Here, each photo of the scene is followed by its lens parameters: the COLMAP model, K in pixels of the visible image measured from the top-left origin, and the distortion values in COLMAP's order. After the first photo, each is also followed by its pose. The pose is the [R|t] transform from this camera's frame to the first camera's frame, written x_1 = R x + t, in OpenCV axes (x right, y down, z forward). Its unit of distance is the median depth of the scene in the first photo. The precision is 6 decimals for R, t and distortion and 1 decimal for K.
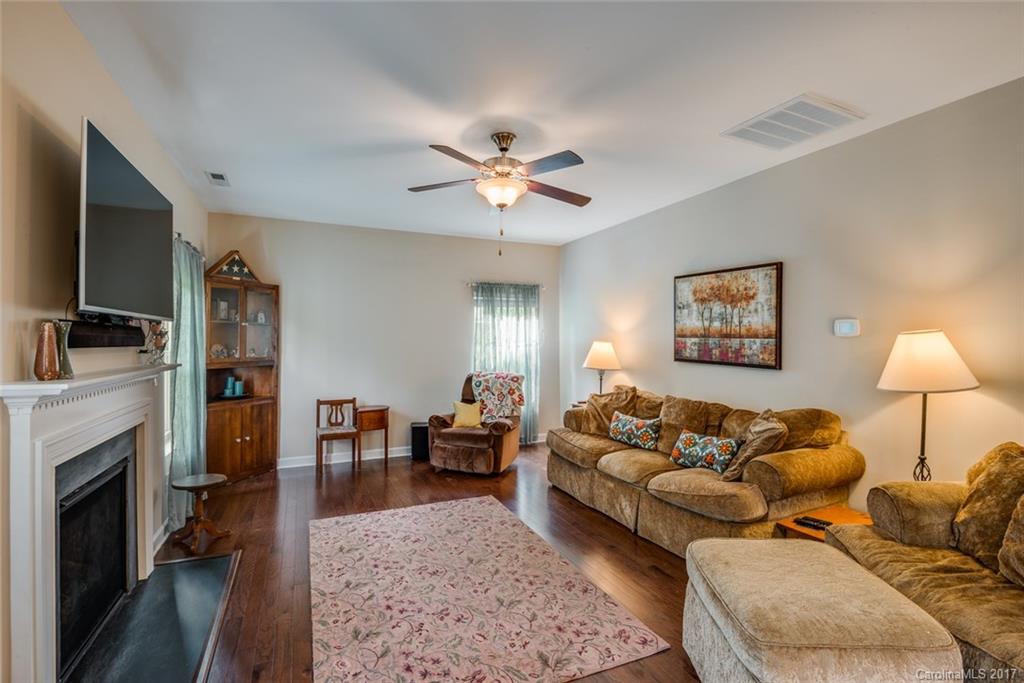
lens RADIAL K [[480.9, 0, 530.9], [0, 480.9, 340.5], [0, 0, 1]] dist [0.010610, -0.011462]
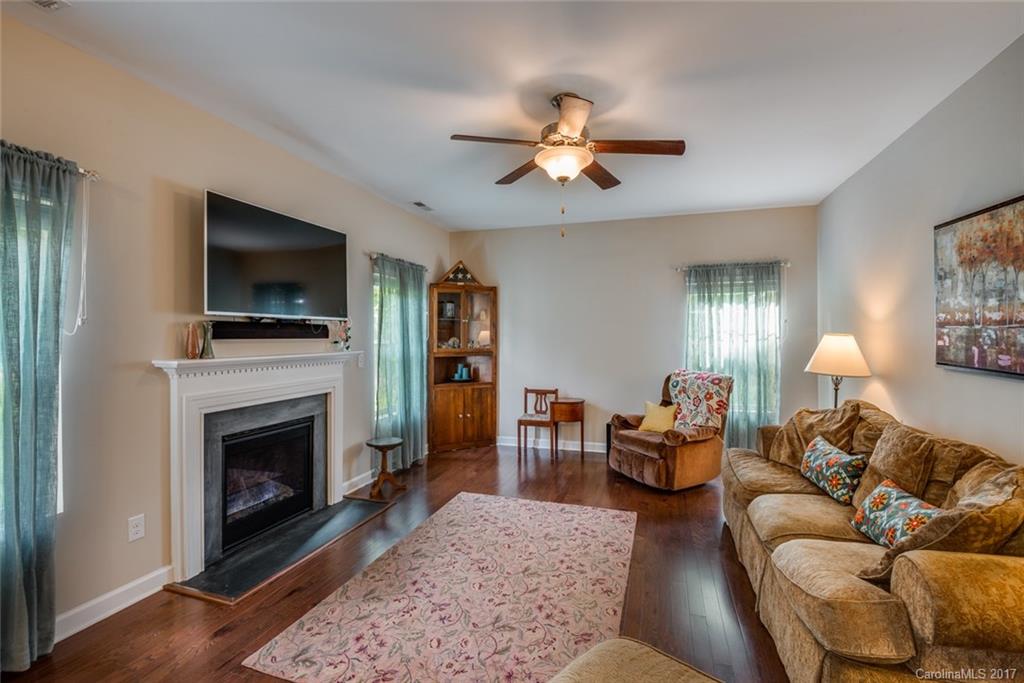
lens RADIAL K [[480.9, 0, 506.8], [0, 480.9, 339.6], [0, 0, 1]] dist [0.010610, -0.011462]
pose [[0.731954, 0.005234, -0.681334, 0.311911], [0.001795, 0.999952, 0.009610, 0.001839], [0.681352, -0.008256, 0.731909, 0.192857]]
